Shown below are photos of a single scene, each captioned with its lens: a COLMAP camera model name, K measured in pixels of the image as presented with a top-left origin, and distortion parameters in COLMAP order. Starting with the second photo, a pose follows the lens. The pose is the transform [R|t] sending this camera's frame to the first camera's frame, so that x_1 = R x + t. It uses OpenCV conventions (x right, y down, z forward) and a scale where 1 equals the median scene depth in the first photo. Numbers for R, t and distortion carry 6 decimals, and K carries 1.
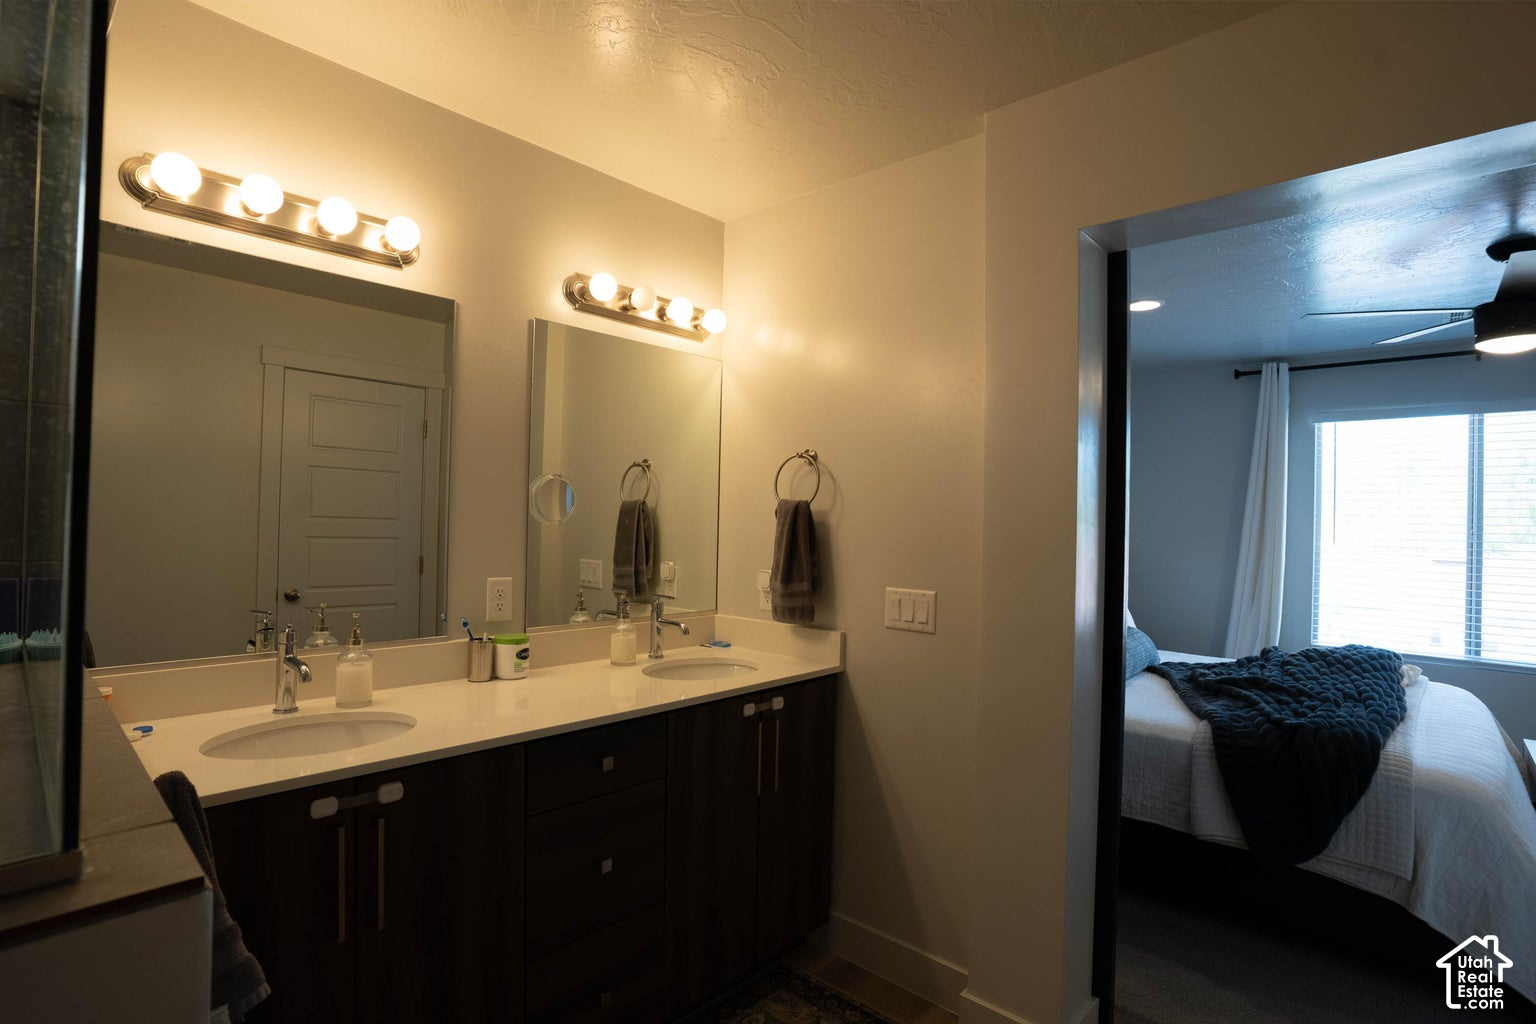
lens RADIAL K [[747.8, 0, 762.2], [0, 747.8, 511.0], [0, 0, 1]] dist [-0.083397, 0.038455]
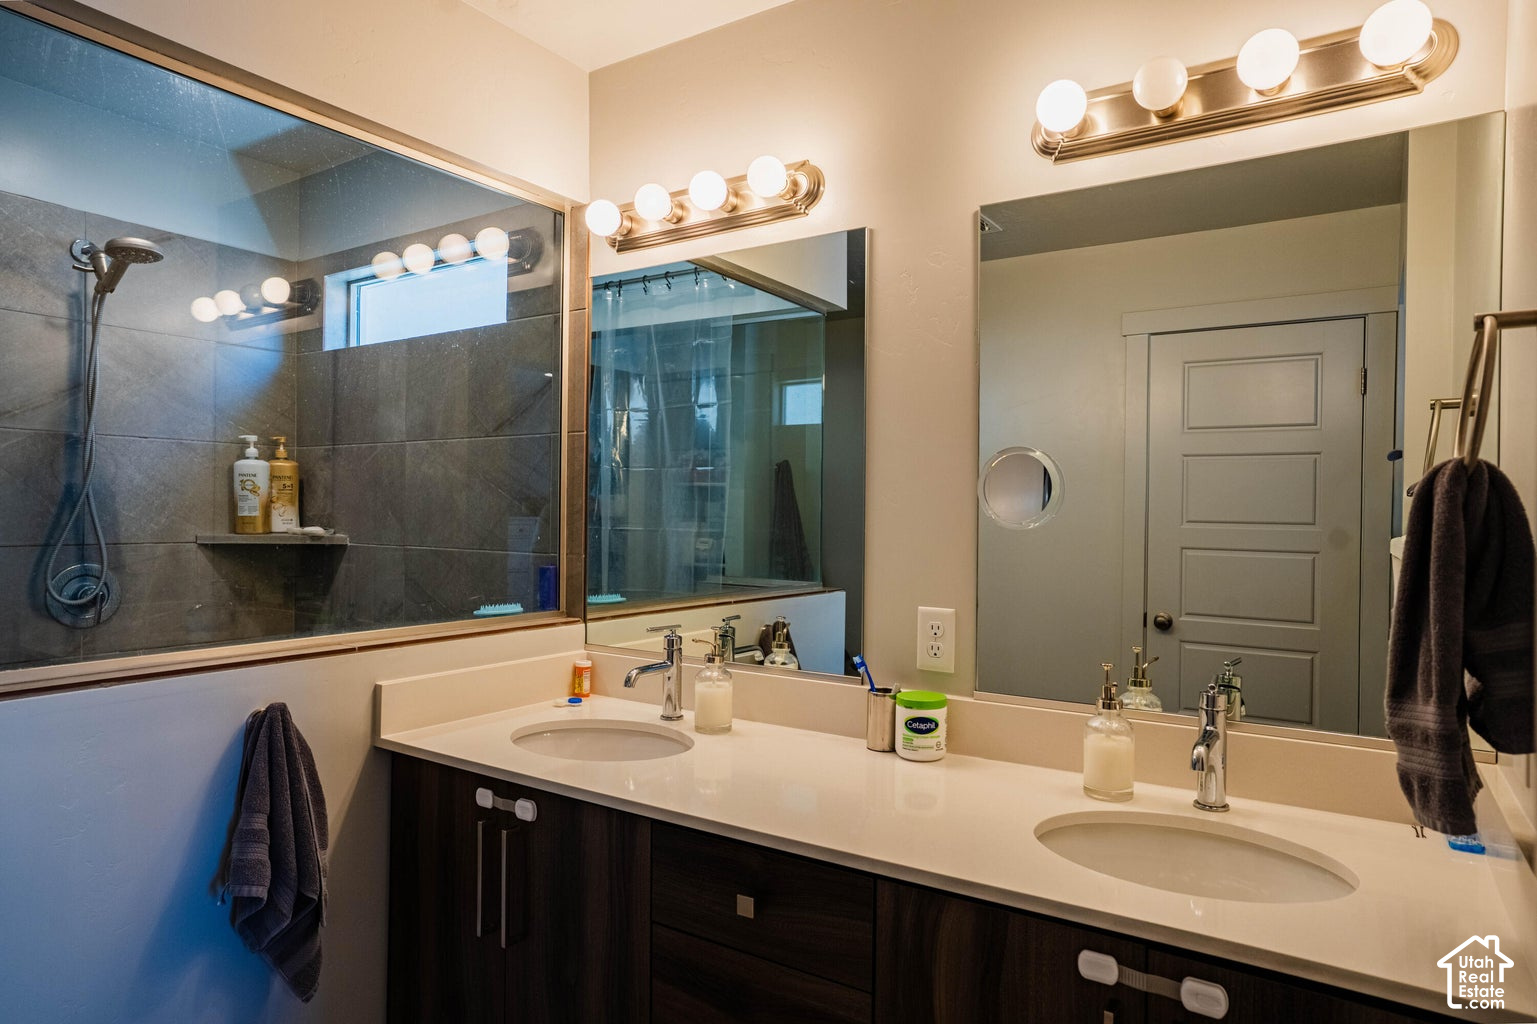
lens RADIAL K [[927.5, 0, 763.5], [0, 927.5, 514.5], [0, 0, 1]] dist [-0.027653, 0.029314]
pose [[0.179350, -0.010230, -0.983732, 0.456857], [0.006079, 0.999938, -0.009290, 0.011394], [0.983767, -0.004314, 0.179401, 0.693994]]
